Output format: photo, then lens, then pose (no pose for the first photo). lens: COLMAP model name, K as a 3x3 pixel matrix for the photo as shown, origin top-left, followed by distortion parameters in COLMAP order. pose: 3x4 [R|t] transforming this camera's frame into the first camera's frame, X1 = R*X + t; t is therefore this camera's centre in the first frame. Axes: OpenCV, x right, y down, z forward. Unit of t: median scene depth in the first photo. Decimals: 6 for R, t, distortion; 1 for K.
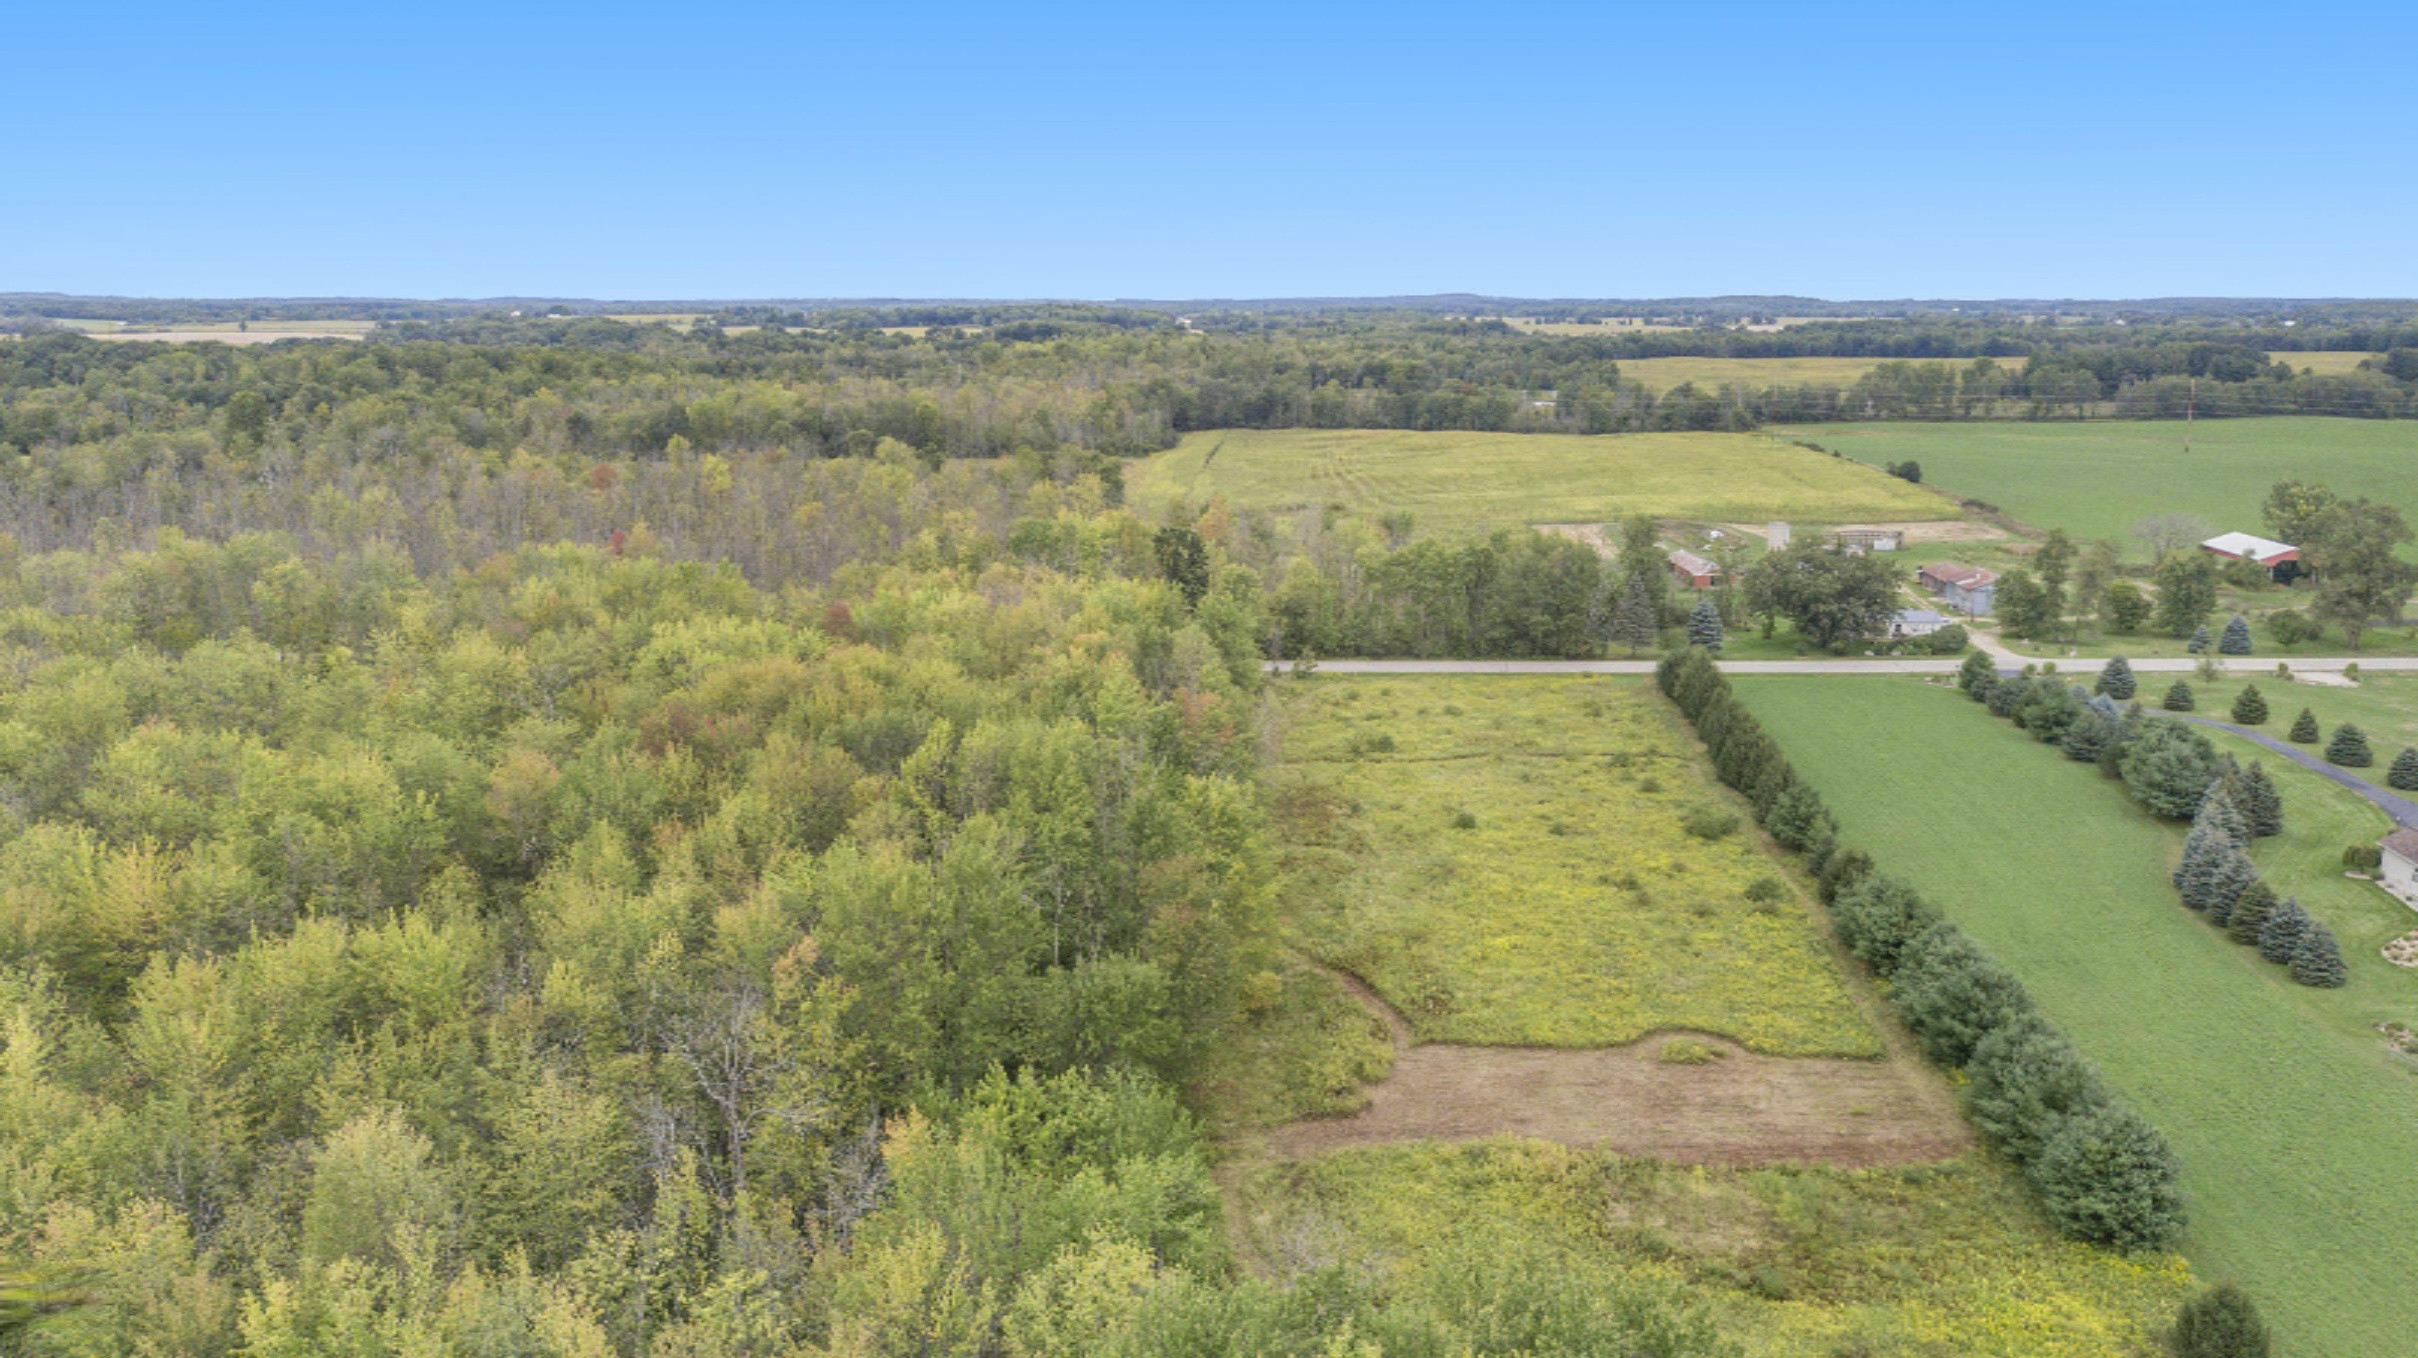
lens RADIAL K [[1866.5, 0, 1246.3], [0, 1866.5, 652.2], [0, 0, 1]] dist [0.008879, 0.001440]
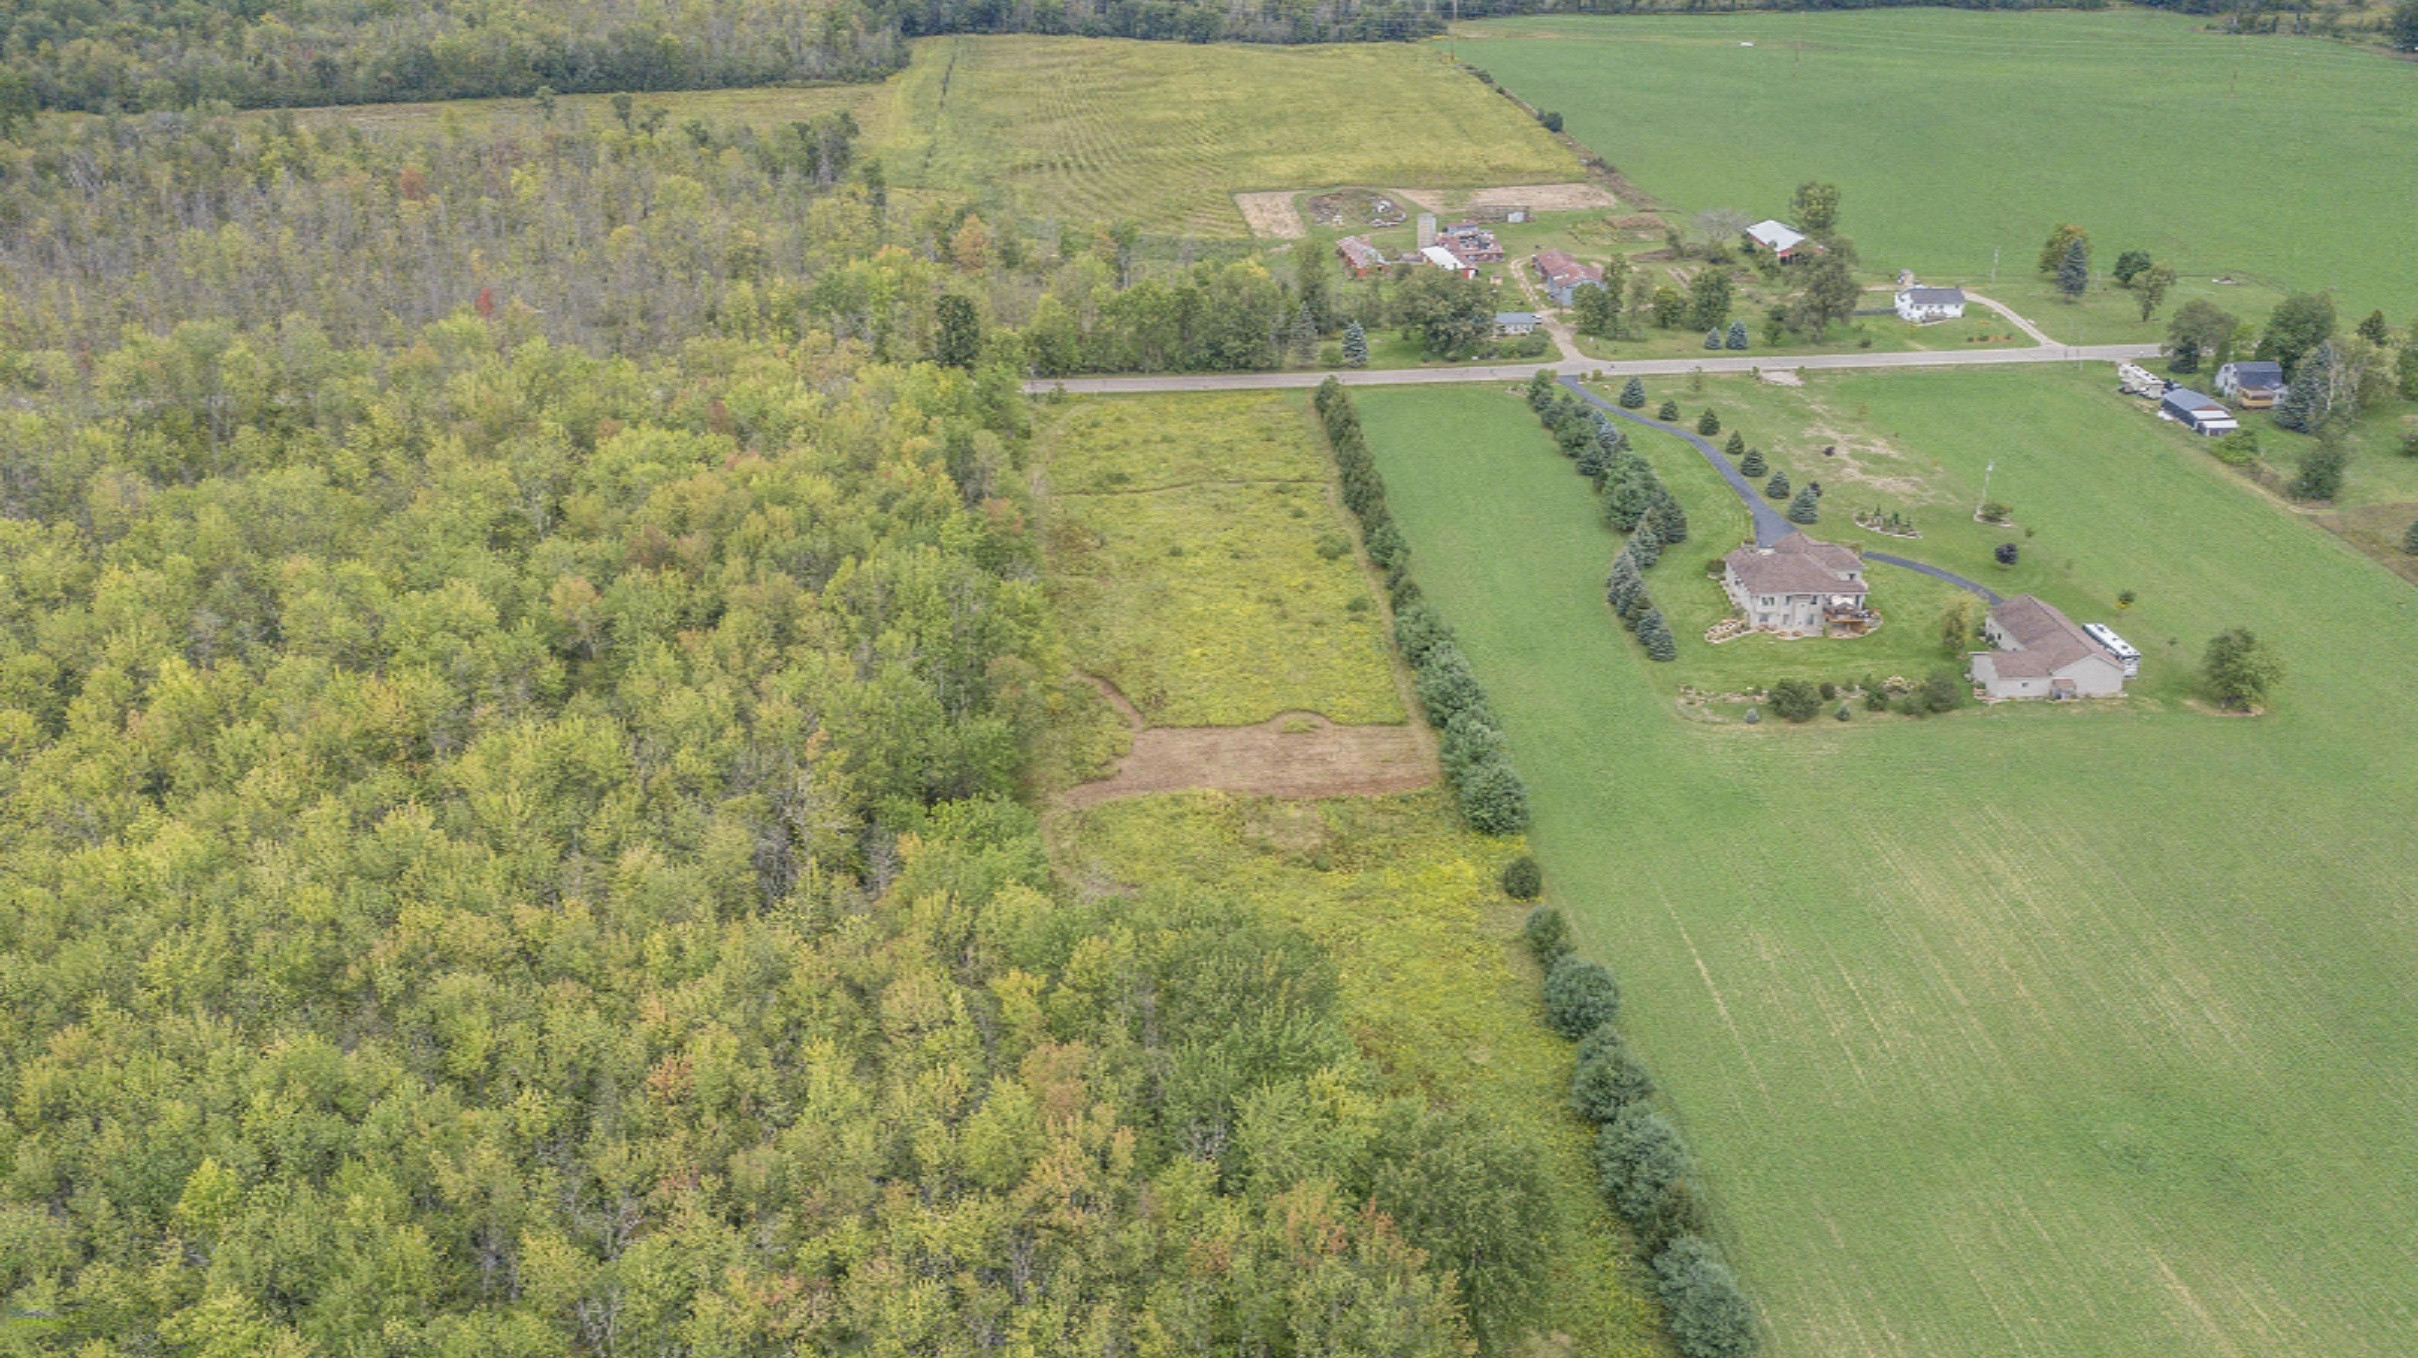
lens RADIAL K [[1864.5, 0, 1254.2], [0, 1864.5, 644.0], [0, 0, 1]] dist [0.004511, 0.001299]
pose [[0.988926, -0.059498, 0.135961, -0.019394], [0.022662, 0.965916, 0.257861, -0.150762], [-0.146669, -0.251924, 0.956568, -0.314837]]
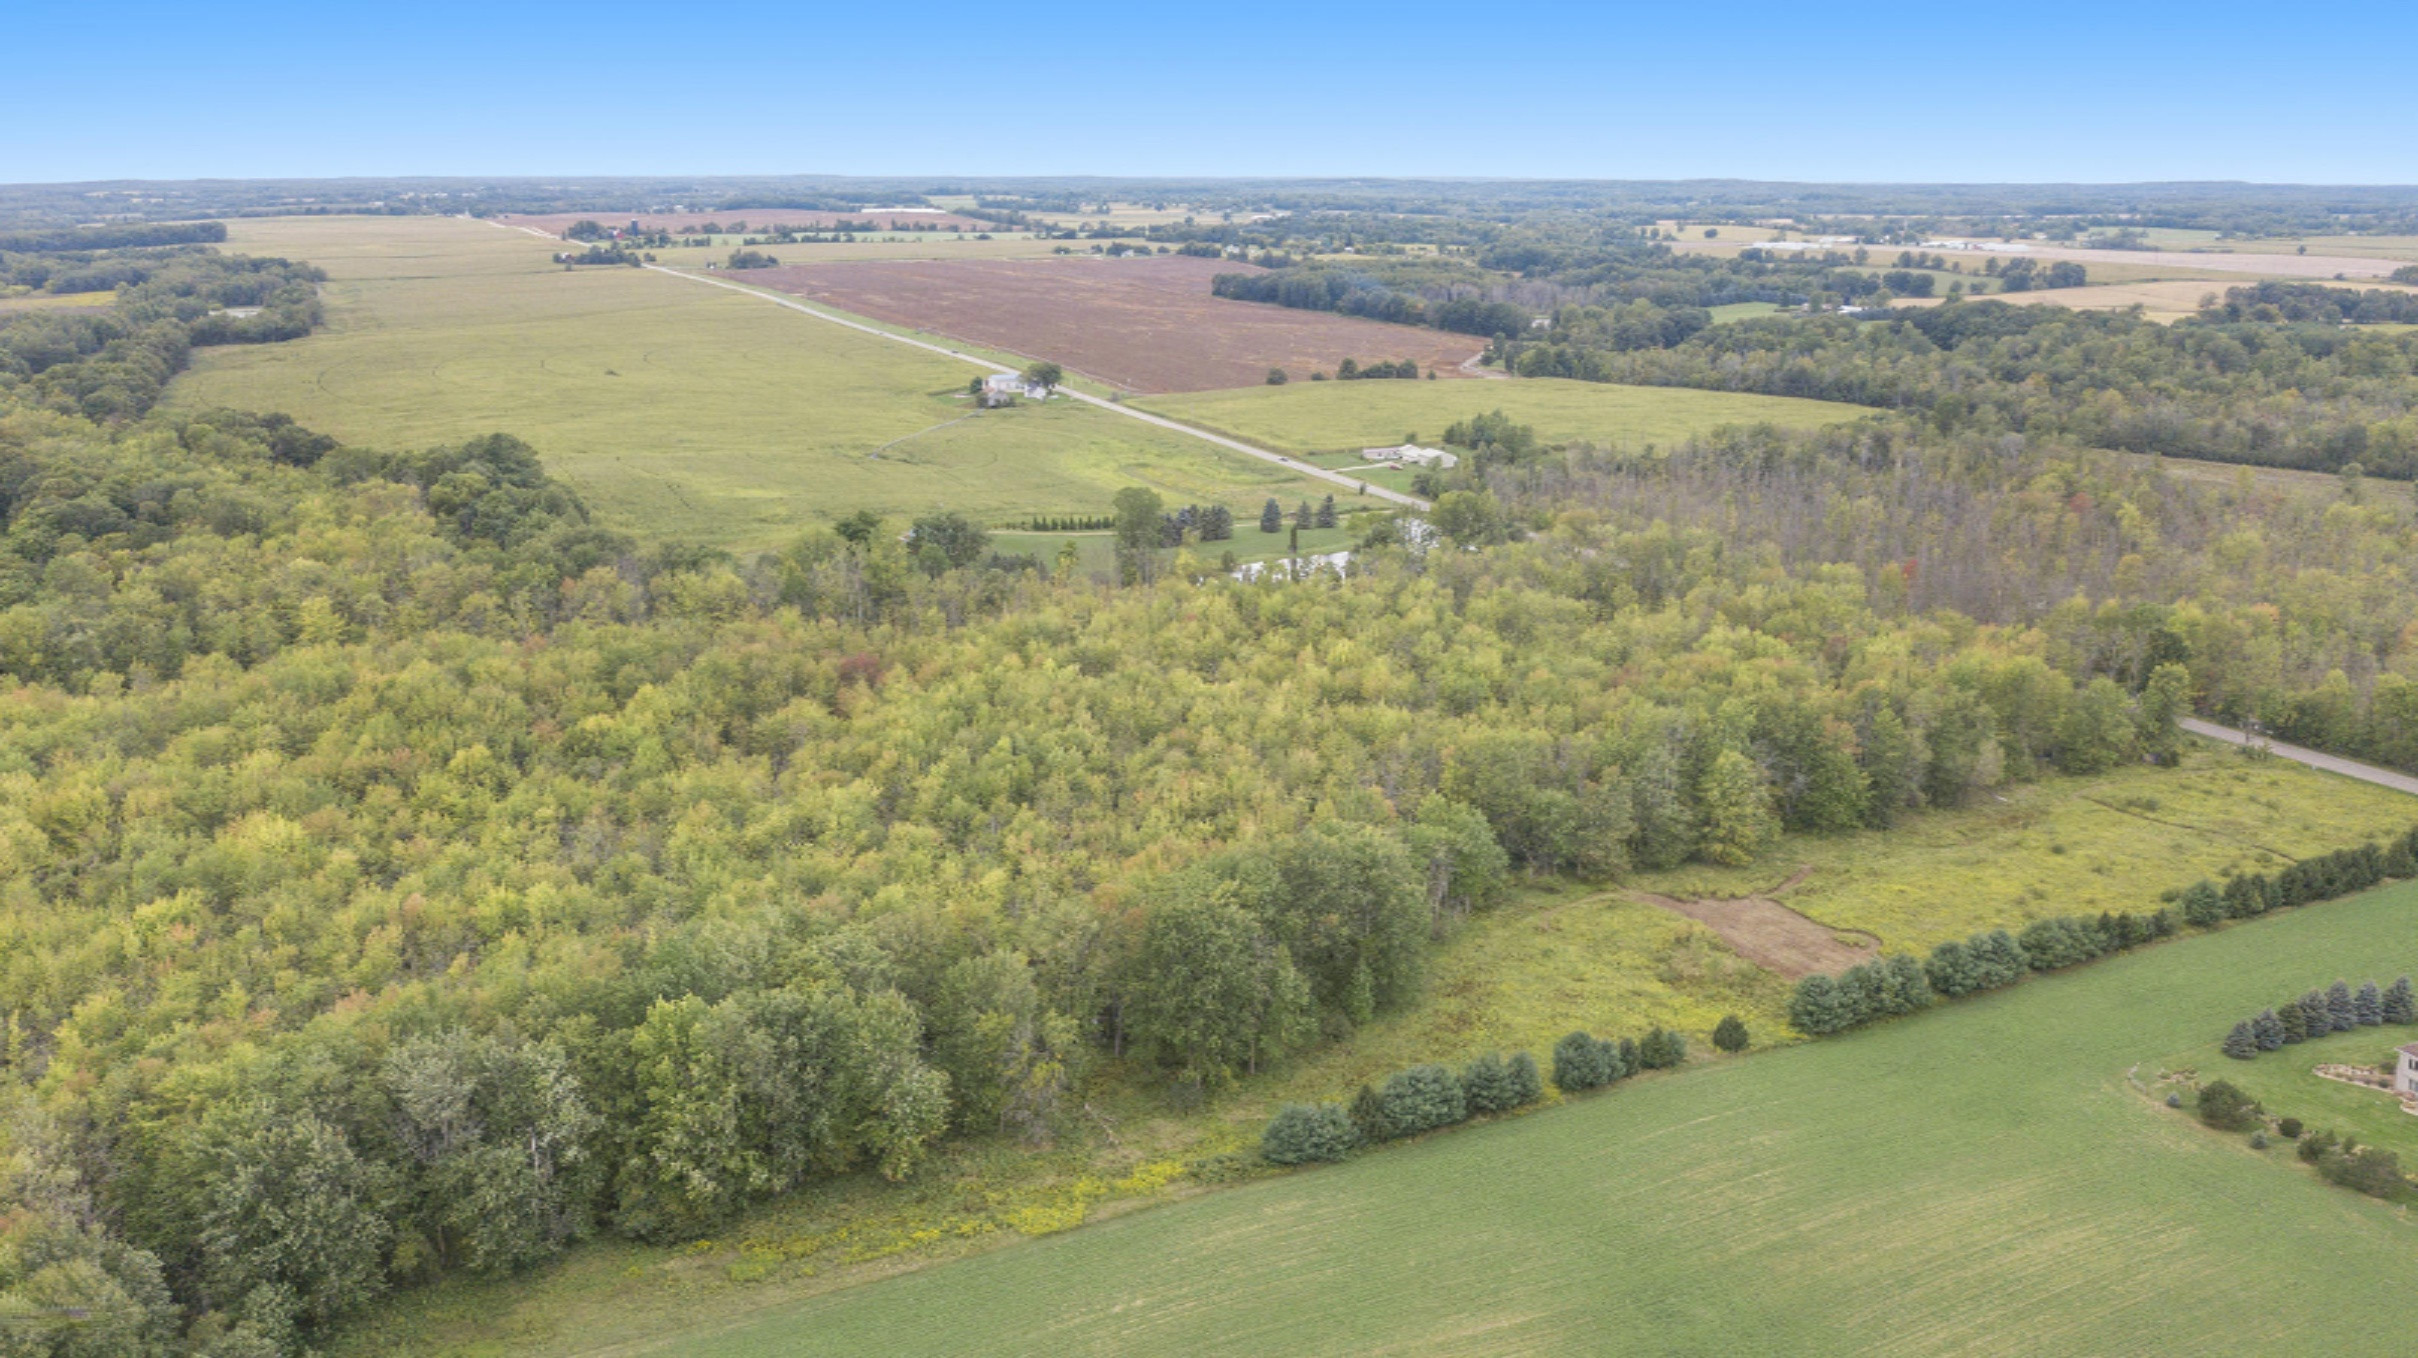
lens RADIAL K [[1917.3, 0, 1159.2], [0, 1917.3, 677.6], [0, 0, 1]] dist [-0.017305, -0.005737]
pose [[0.482330, 0.224589, -0.846710, 0.749370], [-0.159817, 0.972914, 0.167024, -0.136867], [0.861288, 0.054758, 0.505159, -0.336143]]
